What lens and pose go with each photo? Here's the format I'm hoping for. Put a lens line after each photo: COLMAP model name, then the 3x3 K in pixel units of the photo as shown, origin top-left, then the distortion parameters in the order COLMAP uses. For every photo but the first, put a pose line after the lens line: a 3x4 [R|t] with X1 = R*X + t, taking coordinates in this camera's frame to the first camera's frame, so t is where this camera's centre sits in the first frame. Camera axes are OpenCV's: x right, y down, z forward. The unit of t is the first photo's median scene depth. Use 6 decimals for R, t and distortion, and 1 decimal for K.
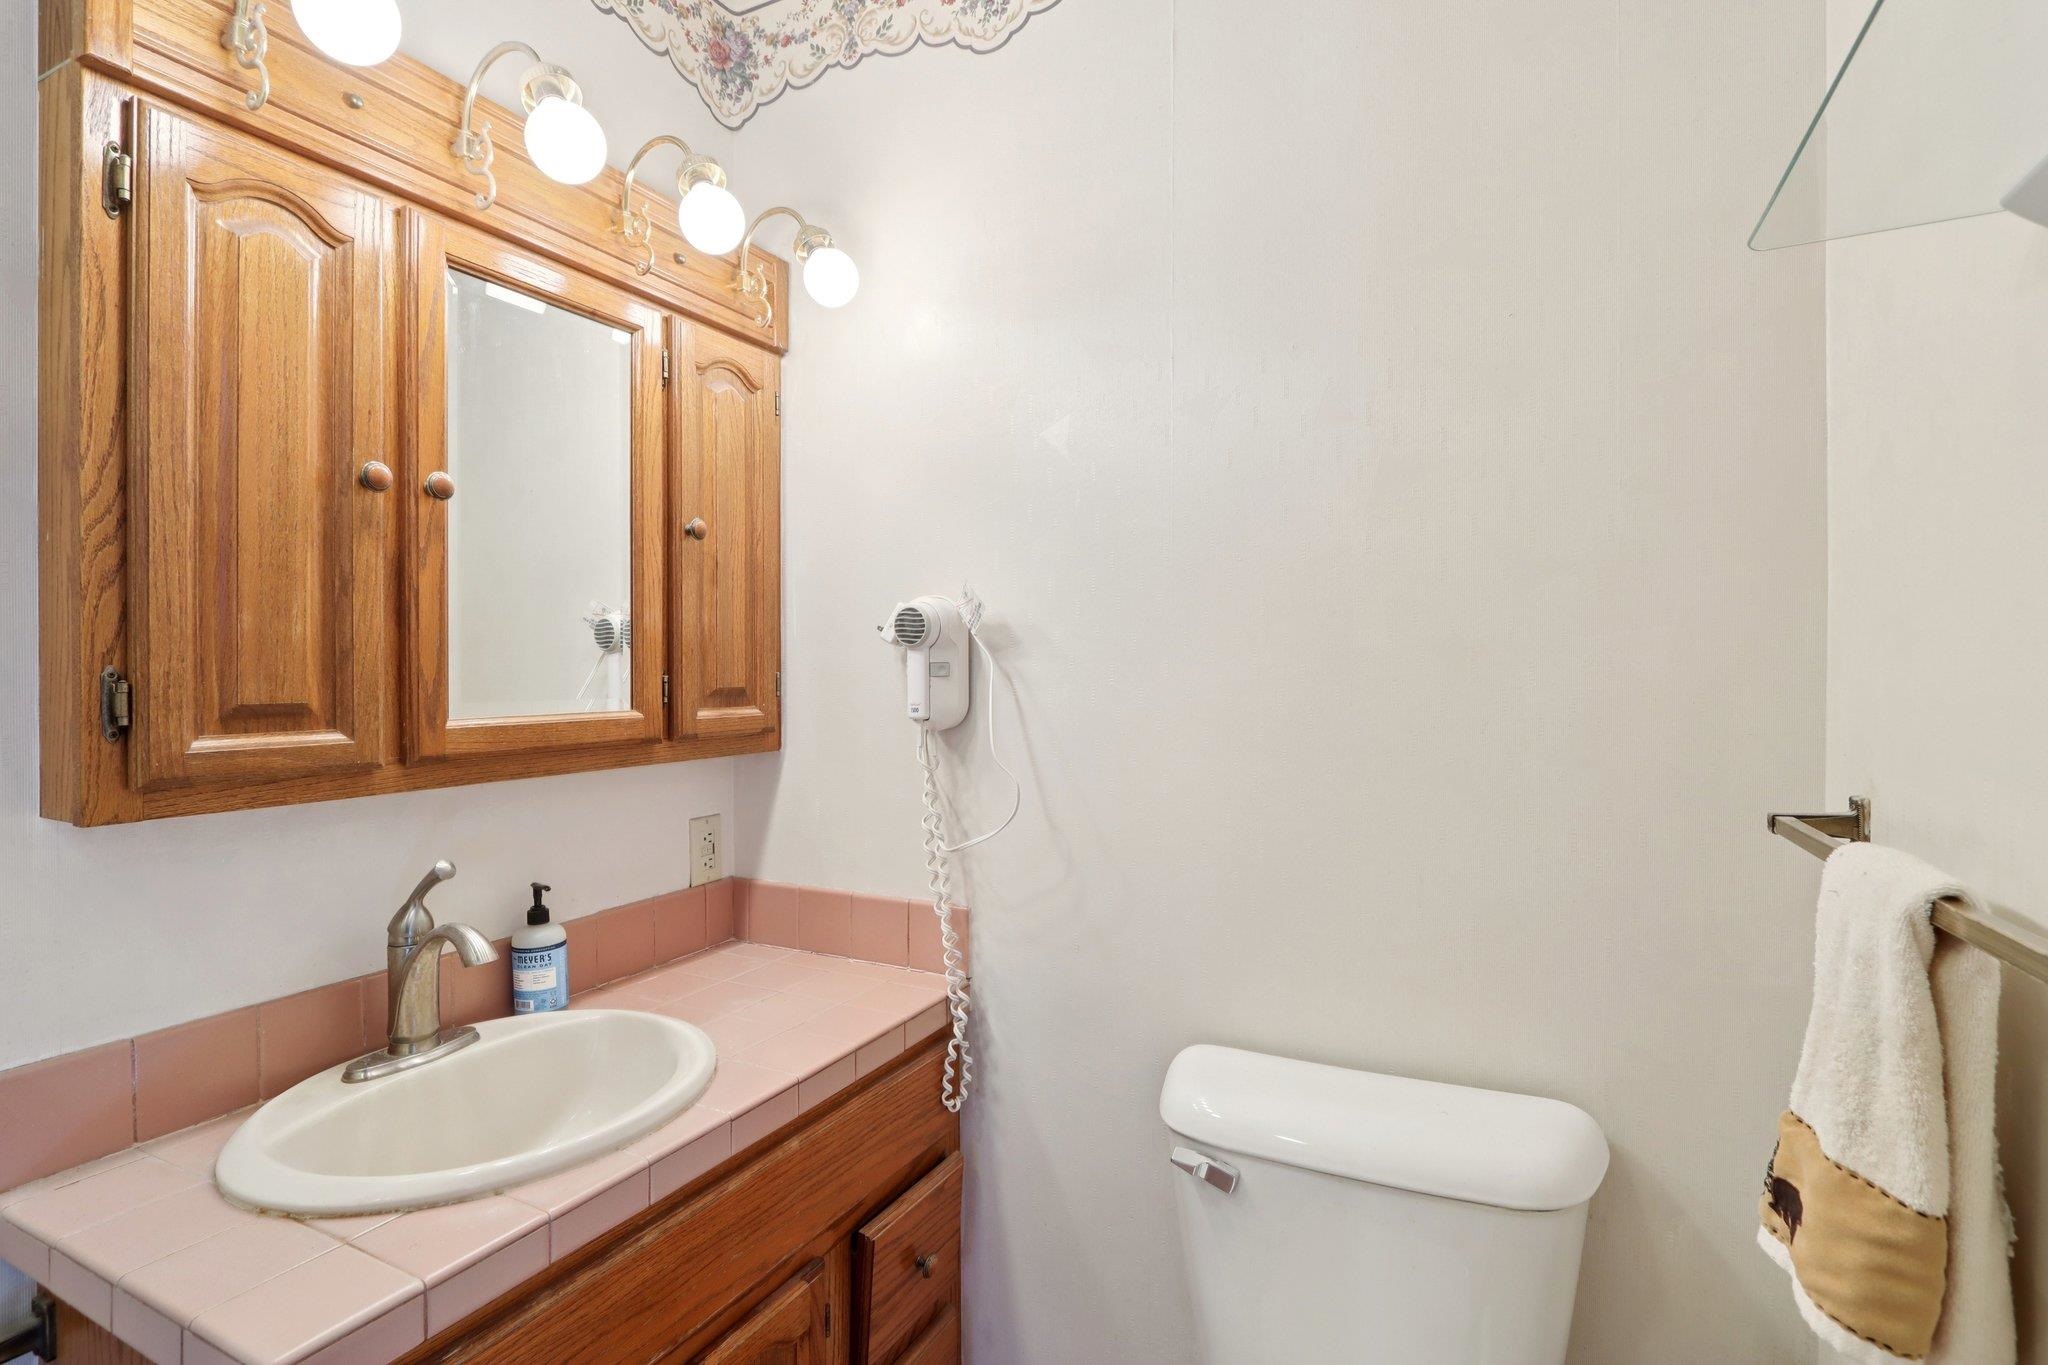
lens RADIAL K [[972.9, 0, 1016.4], [0, 972.9, 675.4], [0, 0, 1]] dist [-0.020769, 0.001967]
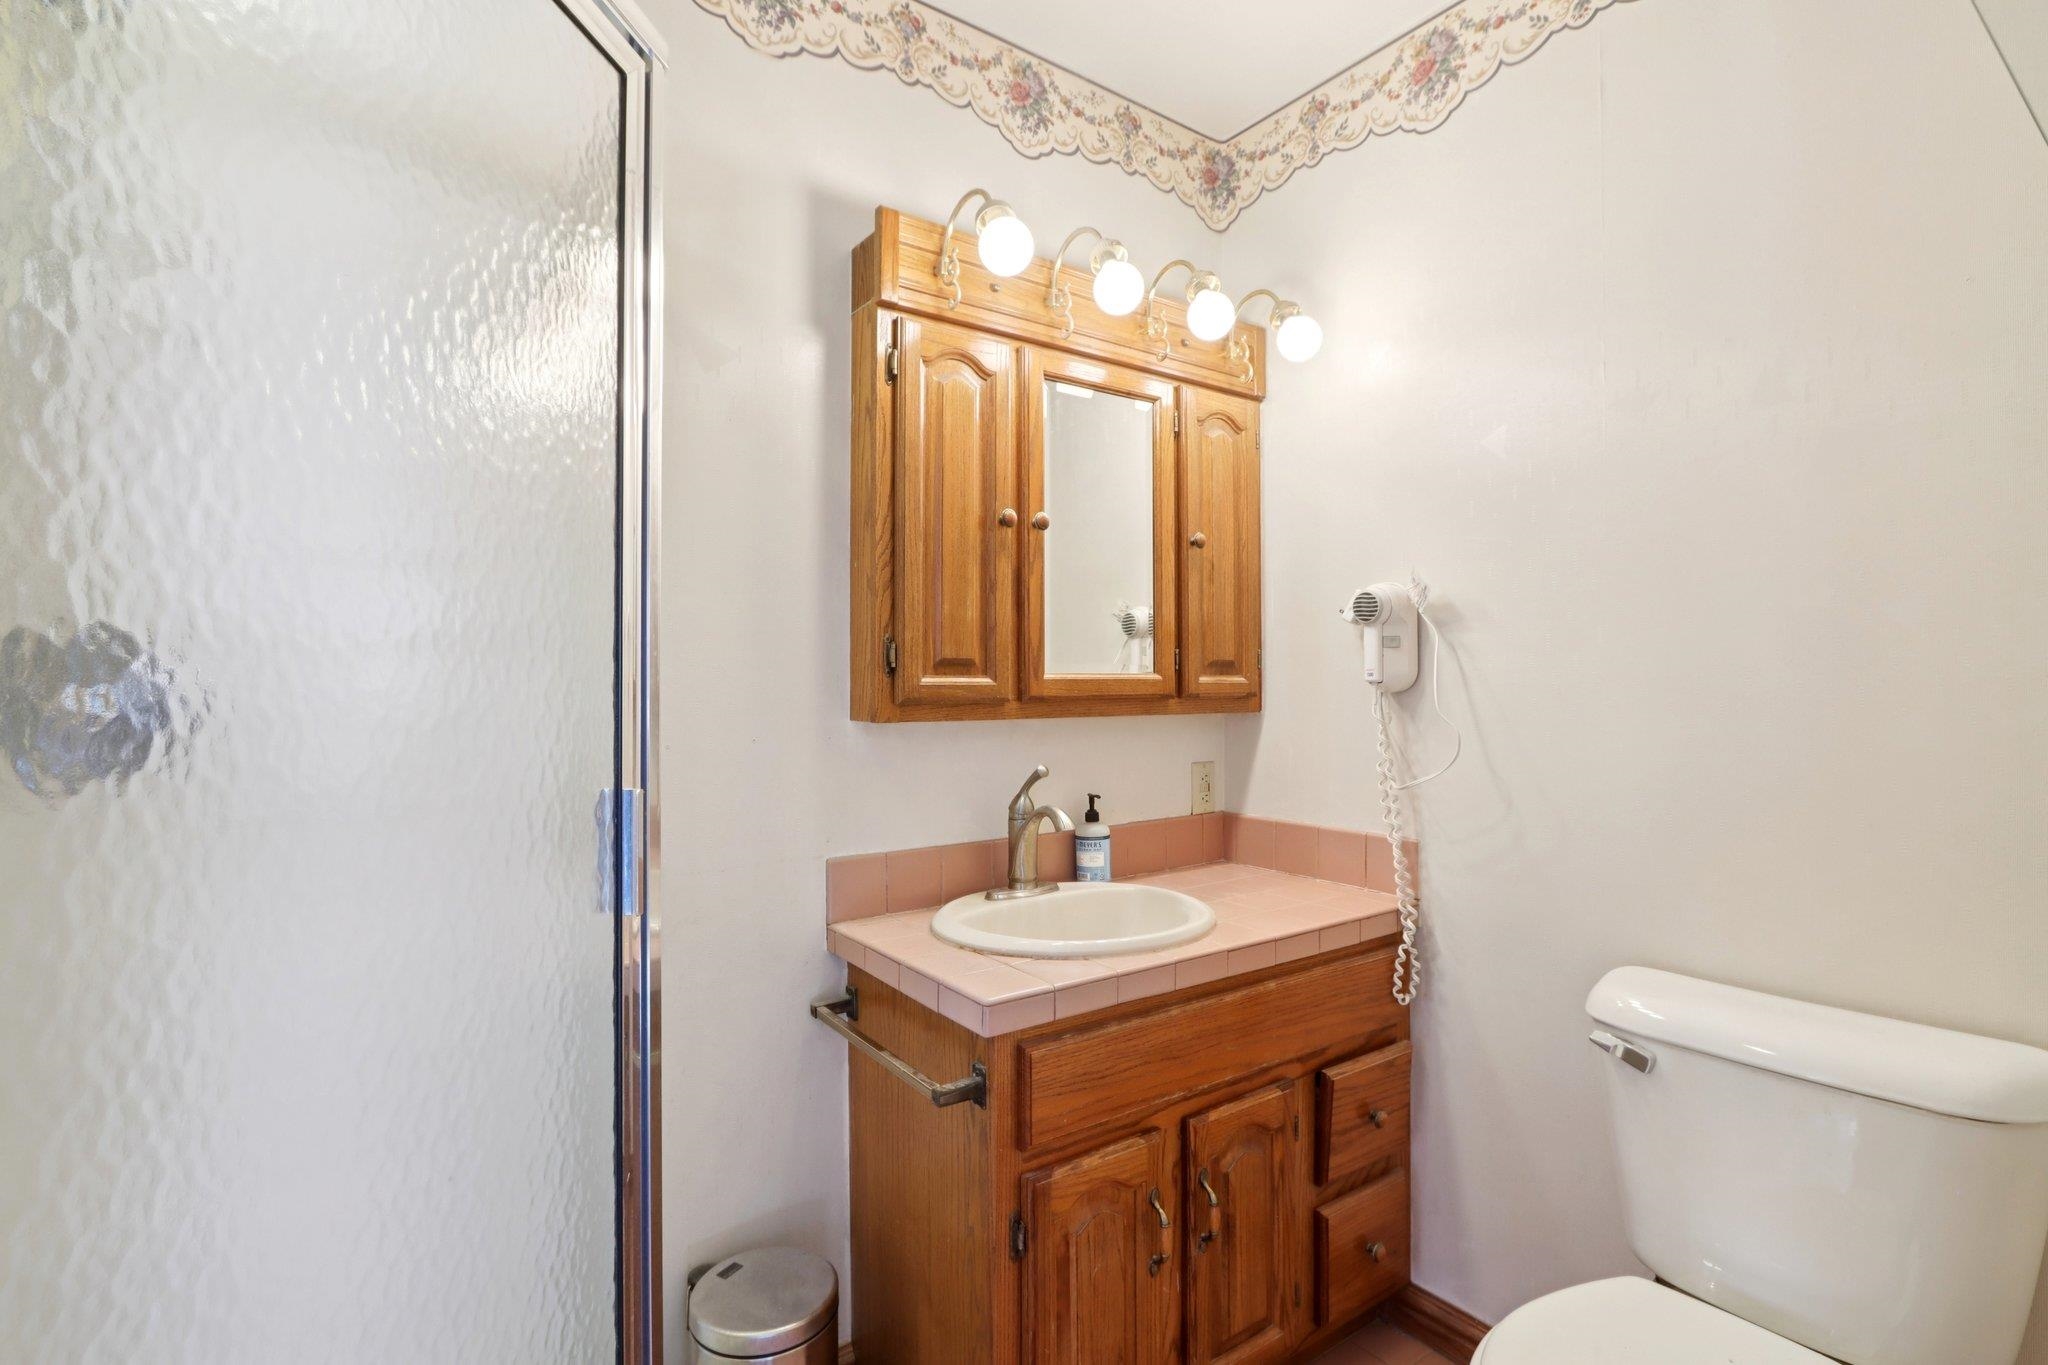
lens RADIAL K [[972.9, 0, 1016.4], [0, 972.9, 675.4], [0, 0, 1]] dist [-0.020769, 0.001967]
pose [[0.888355, -0.004769, -0.459132, 0.063965], [-0.003562, 0.999844, -0.017279, 0.060366], [0.459143, 0.016986, 0.888200, -0.311293]]
